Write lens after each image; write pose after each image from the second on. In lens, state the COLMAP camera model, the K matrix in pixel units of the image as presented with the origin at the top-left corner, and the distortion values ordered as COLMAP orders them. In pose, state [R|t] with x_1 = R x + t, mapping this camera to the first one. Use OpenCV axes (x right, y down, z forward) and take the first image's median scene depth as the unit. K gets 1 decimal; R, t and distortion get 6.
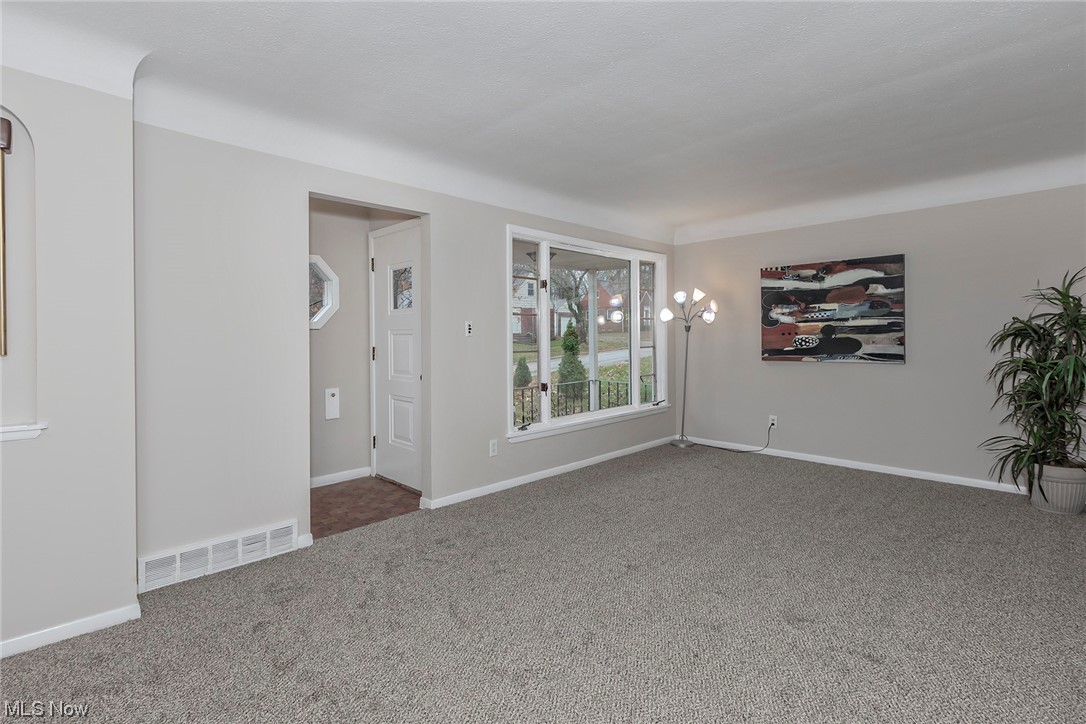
lens RADIAL K [[497.4, 0, 509.2], [0, 497.4, 343.2], [0, 0, 1]] dist [-0.000442, -0.001287]
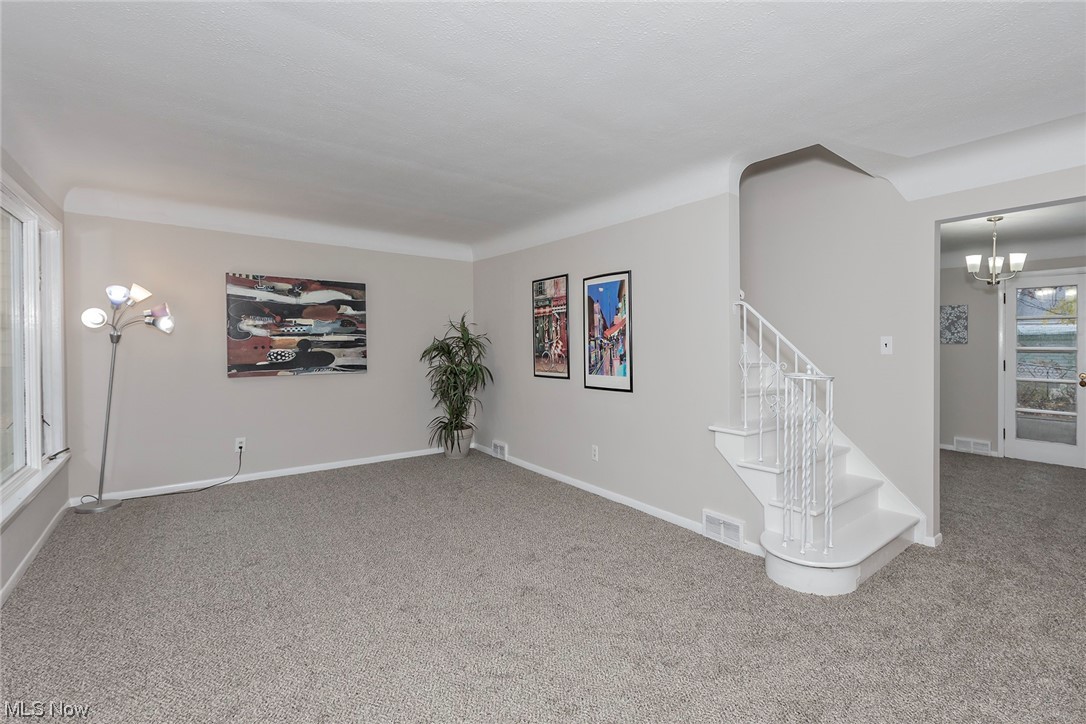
lens RADIAL K [[497.4, 0, 577.3], [0, 497.4, 348.0], [0, 0, 1]] dist [-0.000442, -0.001287]
pose [[0.049180, 0.005102, 0.998777, -0.388587], [0.009715, 0.999937, -0.005586, -0.007415], [-0.998743, 0.009977, 0.049127, 0.391718]]
